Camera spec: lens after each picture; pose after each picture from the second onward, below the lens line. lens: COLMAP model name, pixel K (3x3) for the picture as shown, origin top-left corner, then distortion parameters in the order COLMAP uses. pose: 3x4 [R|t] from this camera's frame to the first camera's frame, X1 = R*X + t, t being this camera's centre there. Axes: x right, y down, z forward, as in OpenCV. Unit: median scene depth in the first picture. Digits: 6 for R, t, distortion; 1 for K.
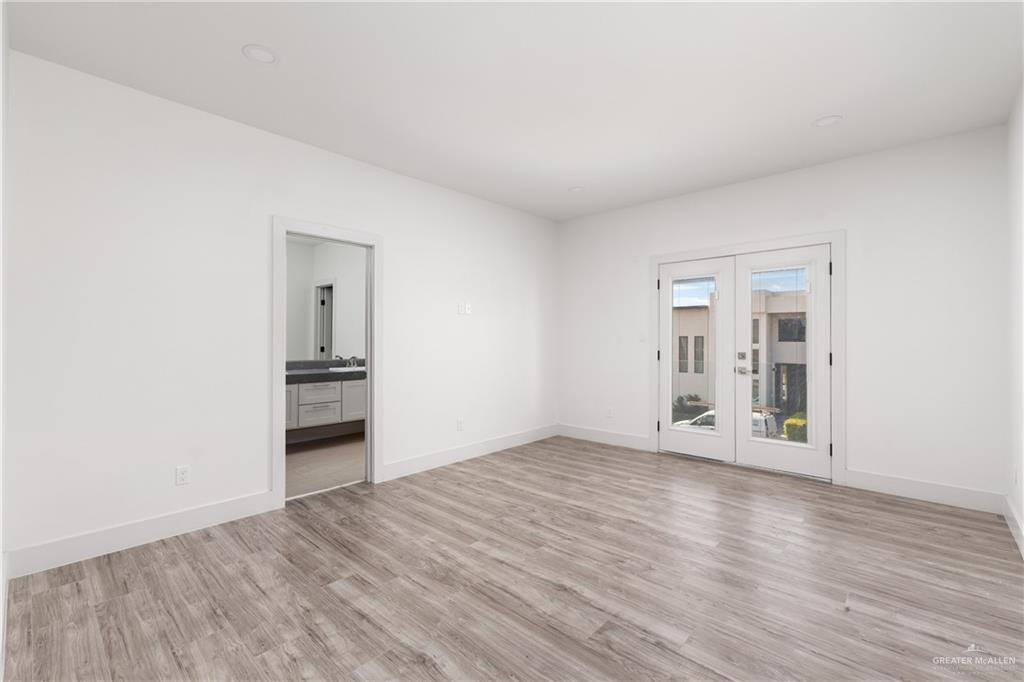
lens RADIAL K [[446.5, 0, 510.4], [0, 446.5, 337.5], [0, 0, 1]] dist [0.001516, 0.000176]
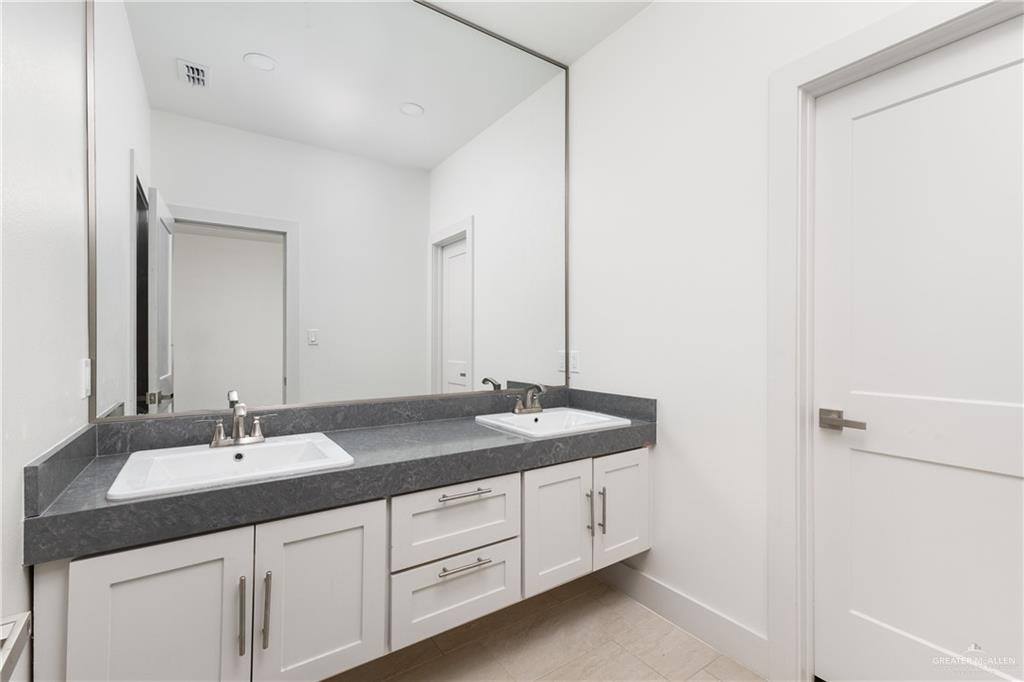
lens RADIAL K [[446.5, 0, 511.3], [0, 446.5, 342.9], [0, 0, 1]] dist [0.001516, 0.000176]
pose [[0.974607, -0.004725, -0.223870, -0.315382], [0.005634, 0.999978, 0.003424, 0.005879], [0.223849, -0.004599, 0.974613, 0.694742]]
